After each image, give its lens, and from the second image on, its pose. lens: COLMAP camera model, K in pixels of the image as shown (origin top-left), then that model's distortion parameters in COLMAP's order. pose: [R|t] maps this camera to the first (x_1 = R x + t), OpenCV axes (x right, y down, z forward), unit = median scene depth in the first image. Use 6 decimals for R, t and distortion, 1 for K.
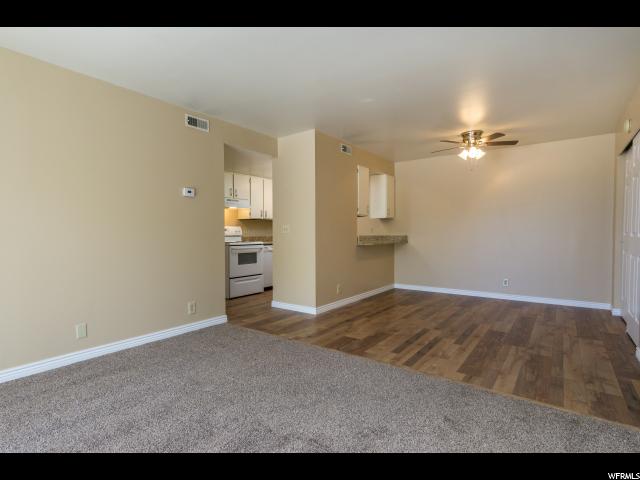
lens RADIAL K [[340.6, 0, 318.0], [0, 340.6, 241.5], [0, 0, 1]] dist [0.004320, 0.001513]
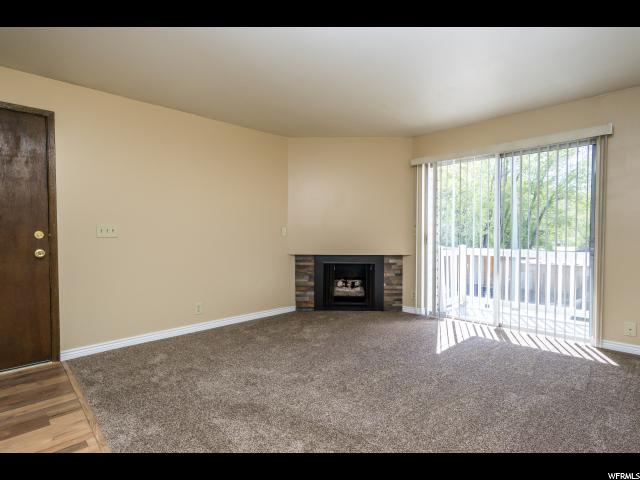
lens RADIAL K [[340.6, 0, 318.0], [0, 340.6, 241.5], [0, 0, 1]] dist [0.004320, 0.001513]
pose [[-0.983919, -0.000569, 0.178612, -0.151744], [0.009278, 0.998482, 0.054288, -0.027021], [-0.178371, 0.055072, -0.982421, 0.783080]]
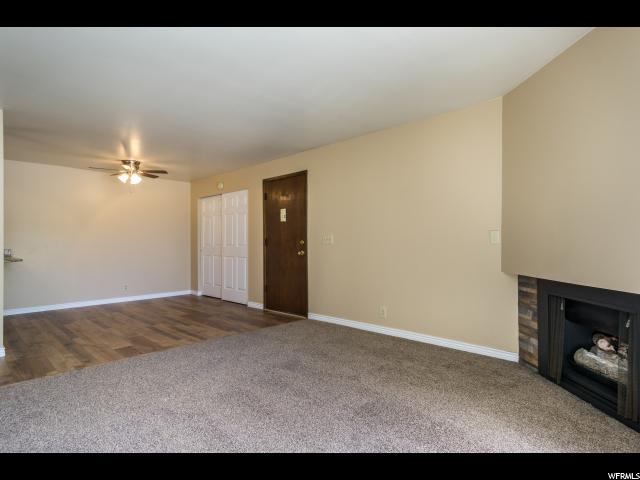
lens RADIAL K [[340.6, 0, 318.0], [0, 340.6, 241.5], [0, 0, 1]] dist [0.004320, 0.001513]
pose [[0.137667, 0.007283, 0.990452, -0.542603], [0.033385, 0.999371, -0.011989, -0.003024], [-0.989916, 0.034716, 0.137338, 0.170821]]
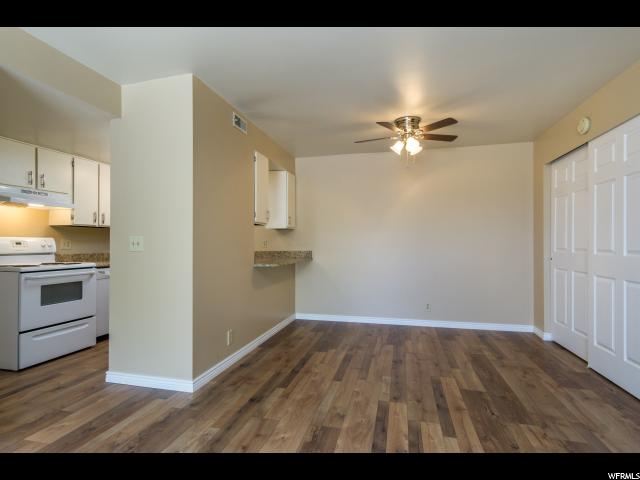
lens RADIAL K [[340.6, 0, 318.0], [0, 340.6, 241.5], [0, 0, 1]] dist [0.004320, 0.001513]
pose [[0.927775, 0.004870, 0.373108, -0.021467], [0.008188, 0.999408, -0.033406, -0.015590], [-0.373050, 0.034048, 0.927186, 0.312809]]
